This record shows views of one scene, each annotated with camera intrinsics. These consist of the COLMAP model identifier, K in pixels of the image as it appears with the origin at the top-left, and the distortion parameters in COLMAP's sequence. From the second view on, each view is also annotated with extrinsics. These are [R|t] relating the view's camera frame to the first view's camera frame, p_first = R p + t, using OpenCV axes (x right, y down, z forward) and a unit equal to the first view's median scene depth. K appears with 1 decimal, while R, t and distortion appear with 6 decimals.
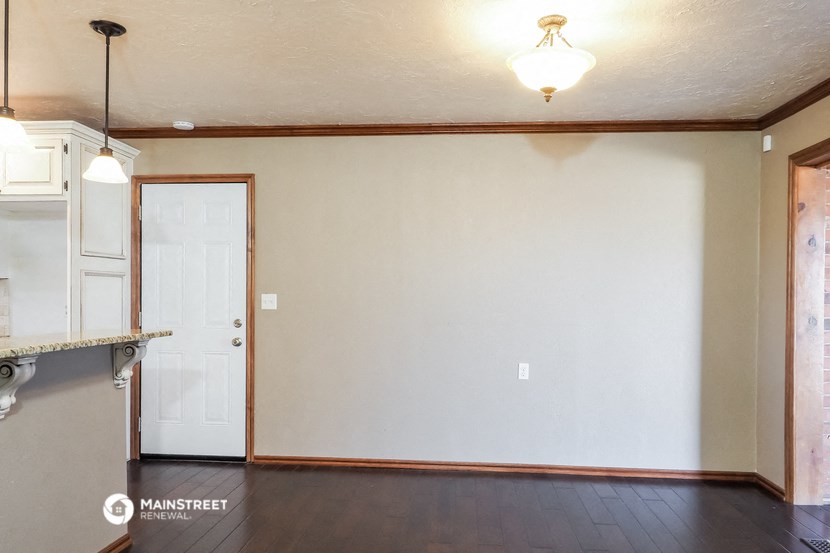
lens RADIAL K [[574.9, 0, 414.9], [0, 574.9, 295.3], [0, 0, 1]] dist [-0.010804, -0.003628]
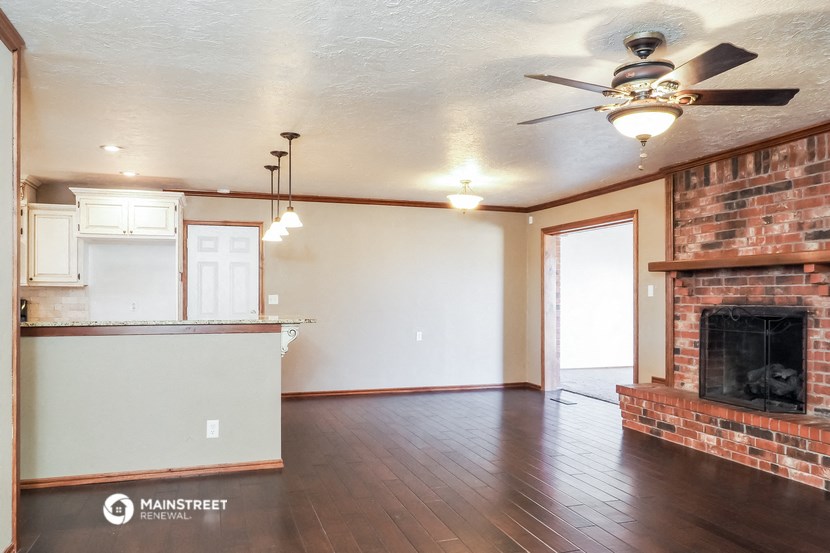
lens RADIAL K [[609.4, 0, 415.0], [0, 609.4, 280.3], [0, 0, 1]] dist [-0.012060, -0.007071]
pose [[0.920708, 0.003272, 0.390239, -0.633687], [0.006230, 0.999714, -0.023081, -0.001562], [-0.390203, 0.023682, 0.920424, -0.860900]]
